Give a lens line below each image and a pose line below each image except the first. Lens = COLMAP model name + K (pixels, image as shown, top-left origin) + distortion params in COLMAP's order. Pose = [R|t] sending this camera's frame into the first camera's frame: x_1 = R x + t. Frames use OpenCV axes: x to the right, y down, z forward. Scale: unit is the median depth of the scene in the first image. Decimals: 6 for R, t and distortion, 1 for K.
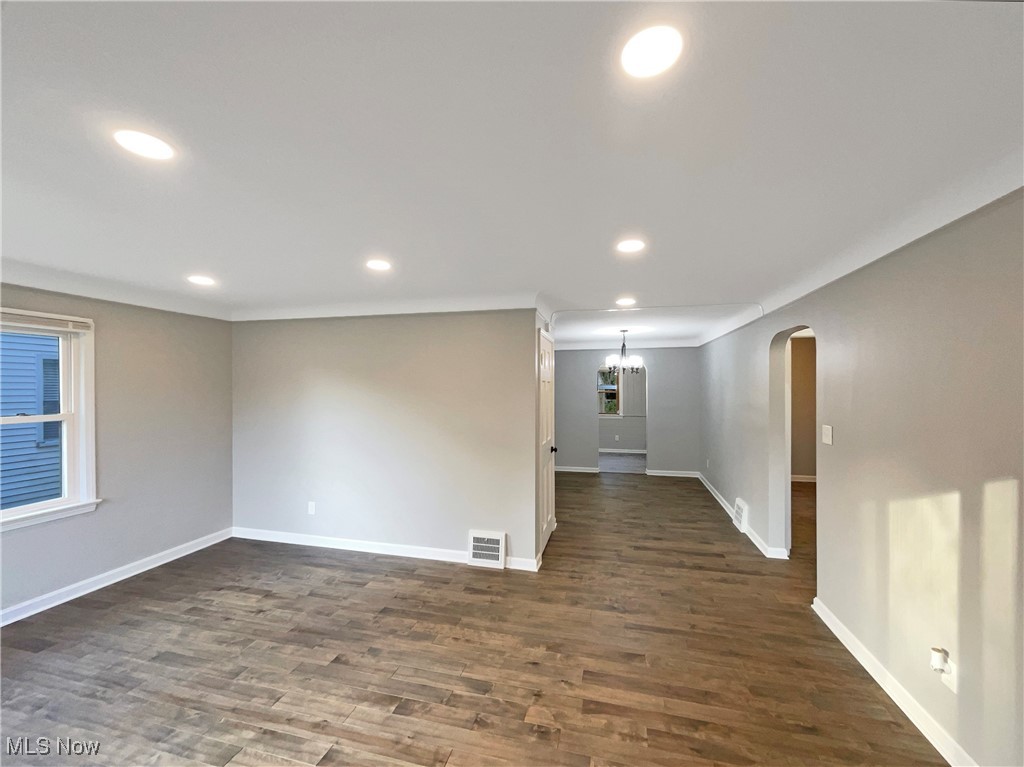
lens RADIAL K [[410.9, 0, 529.6], [0, 410.9, 386.0], [0, 0, 1]] dist [-0.003353, 0.000733]
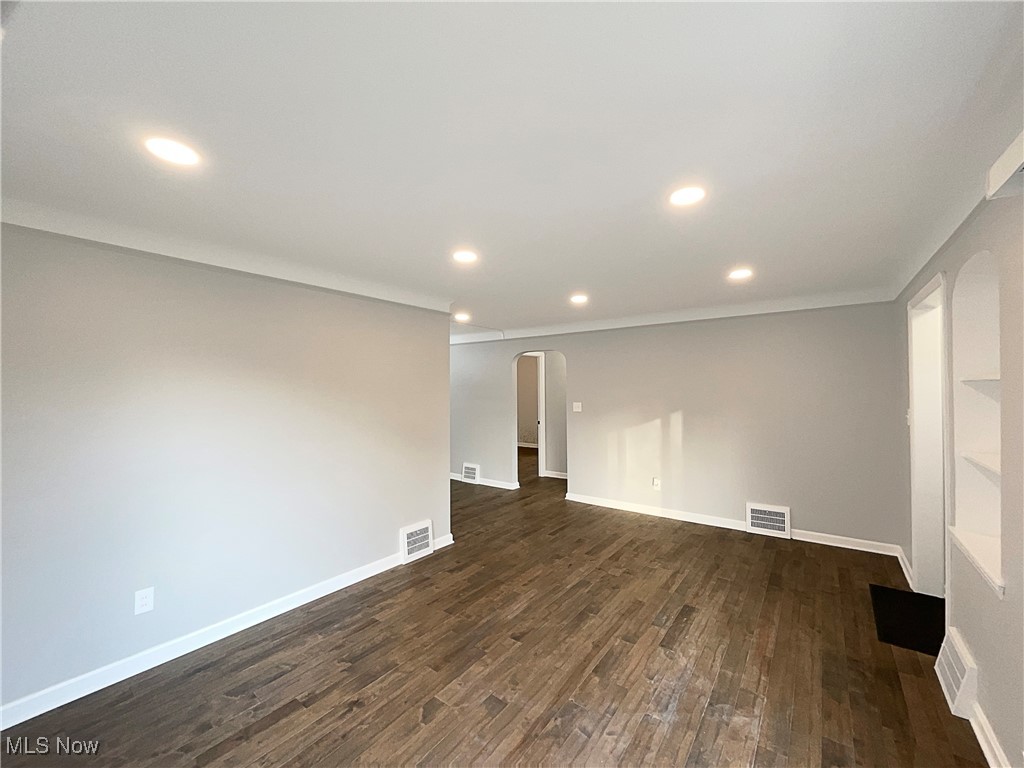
lens RADIAL K [[410.9, 0, 513.9], [0, 410.9, 385.2], [0, 0, 1]] dist [-0.003353, 0.000733]
pose [[0.395488, 0.004132, 0.918462, -1.075983], [-0.003132, 0.999990, -0.003151, 0.023009], [-0.918466, -0.001630, 0.395498, 0.448818]]
